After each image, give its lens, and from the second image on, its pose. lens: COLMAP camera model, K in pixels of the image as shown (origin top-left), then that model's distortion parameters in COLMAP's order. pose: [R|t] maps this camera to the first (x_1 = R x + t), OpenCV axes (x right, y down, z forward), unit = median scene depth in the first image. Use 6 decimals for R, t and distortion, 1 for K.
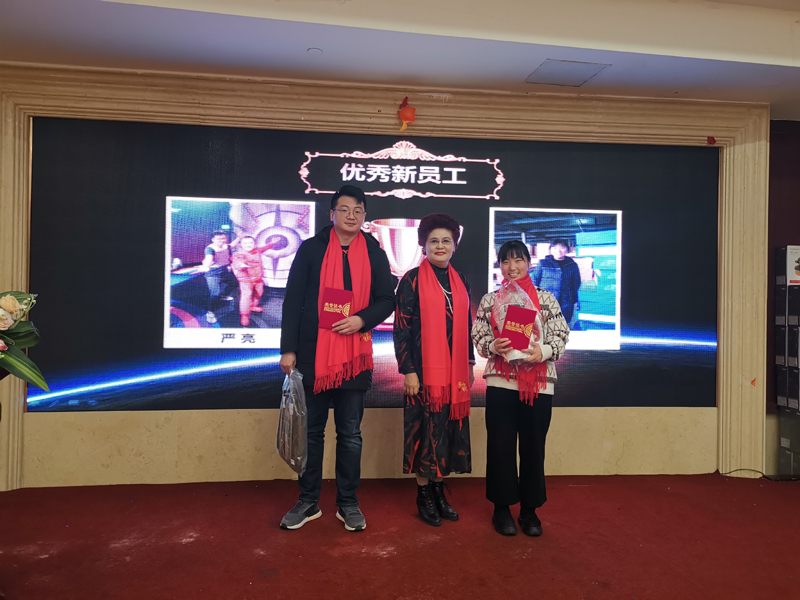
lens RADIAL K [[616.3, 0, 400.2], [0, 616.3, 298.9], [0, 0, 1]] dist [0.063684, -0.054908]
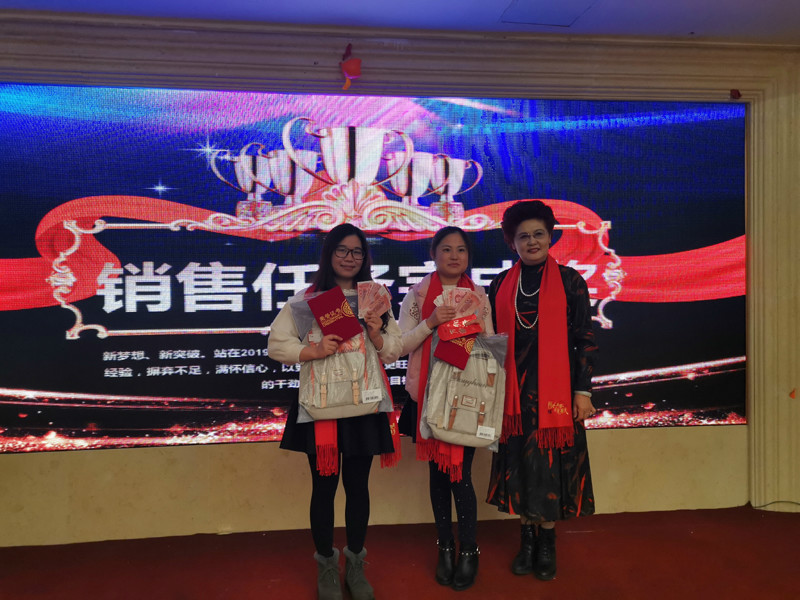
lens RADIAL K [[618.6, 0, 399.3], [0, 618.6, 299.2], [0, 0, 1]] dist [0.056785, -0.049629]
pose [[0.999709, -0.024007, 0.002470, 0.062058], [0.023965, 0.999592, 0.015558, -0.014669], [-0.002843, -0.015494, 0.999876, 0.204871]]
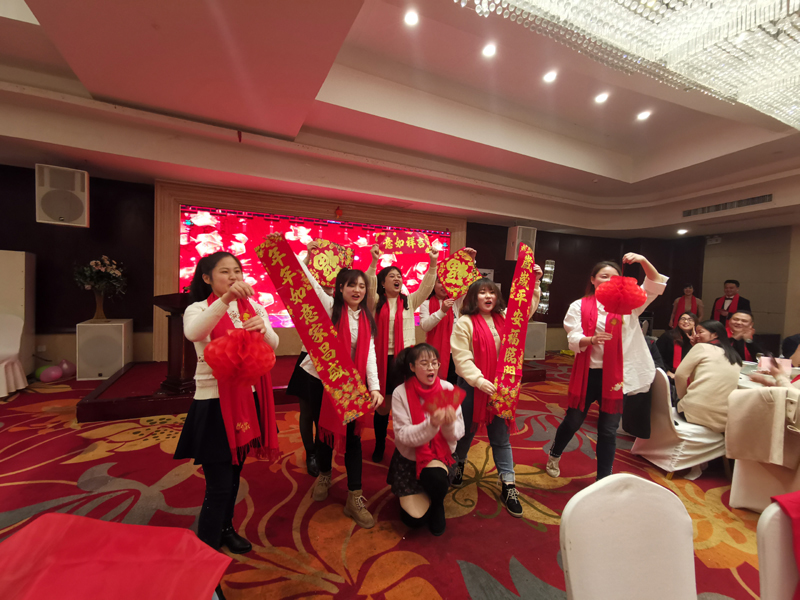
lens RADIAL K [[370.1, 0, 400.1], [0, 370.1, 302.0], [0, 0, 1]] dist [-0.017007, 0.016973]
pose [[0.957974, 0.007861, 0.286746, -0.179774], [-0.022836, 0.998542, 0.048918, -0.009485], [-0.285944, -0.053411, 0.956757, -0.553804]]
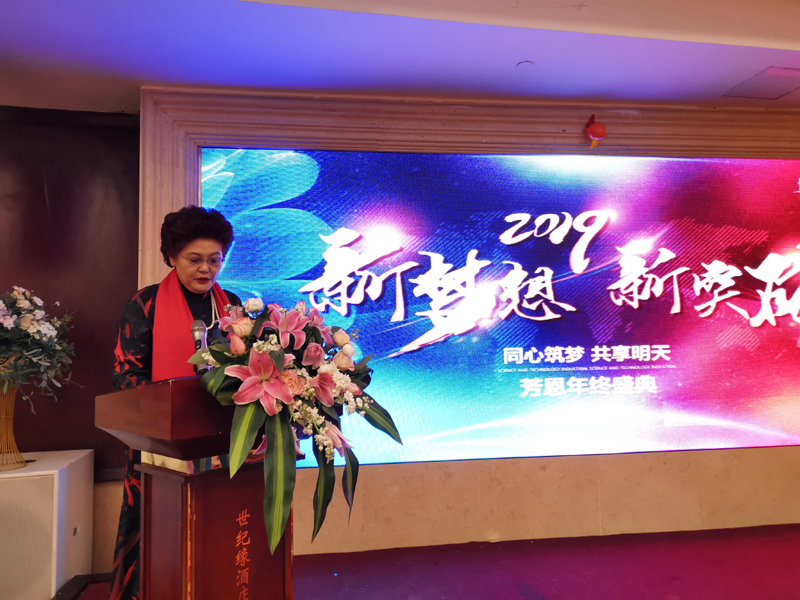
lens RADIAL K [[619.7, 0, 398.1], [0, 619.7, 297.8], [0, 0, 1]] dist [0.054799, -0.043839]
pose [[0.999090, -0.032943, 0.027085, -0.312536], [0.034942, 0.996418, -0.077007, 0.010041], [-0.024451, 0.077883, 0.996663, 0.091197]]
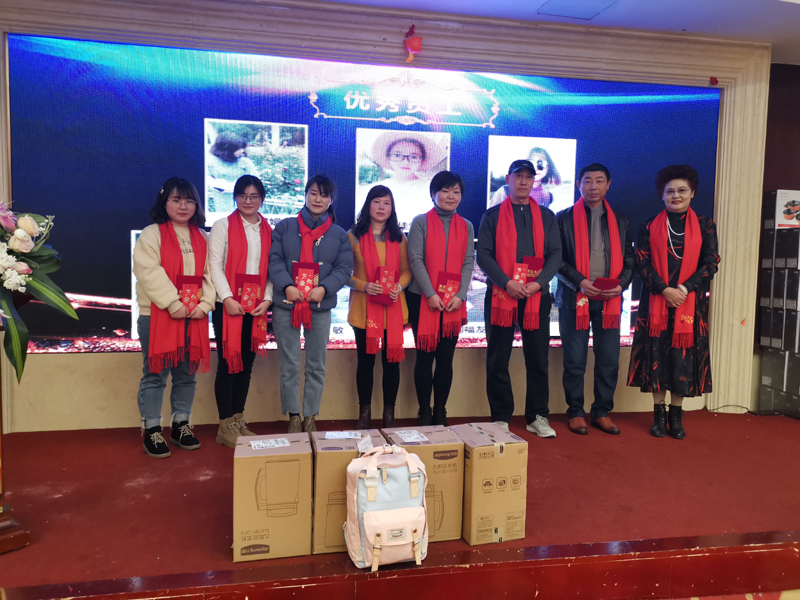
lens RADIAL K [[618.6, 0, 399.3], [0, 618.6, 299.2], [0, 0, 1]] dist [0.056785, -0.049629]
pose [[0.997445, -0.000086, 0.071443, -0.078485], [-0.004962, 0.997501, 0.070480, 0.026799], [-0.071270, -0.070655, 0.994951, 0.017071]]
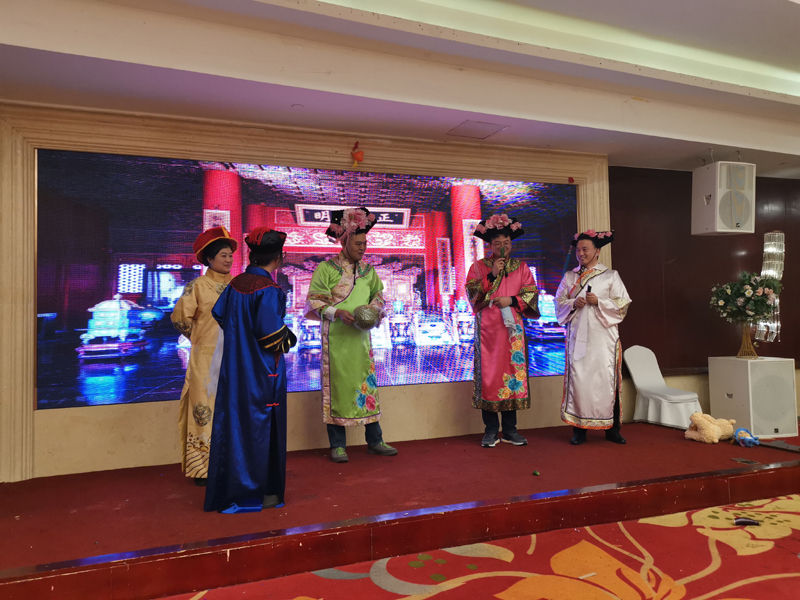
lens RADIAL K [[616.3, 0, 400.2], [0, 616.3, 298.9], [0, 0, 1]] dist [0.063684, -0.054908]
pose [[0.970036, -0.027811, 0.241362, -0.217178], [0.036947, 0.998759, -0.033412, 0.041999], [-0.240134, 0.041328, 0.969860, -0.237482]]
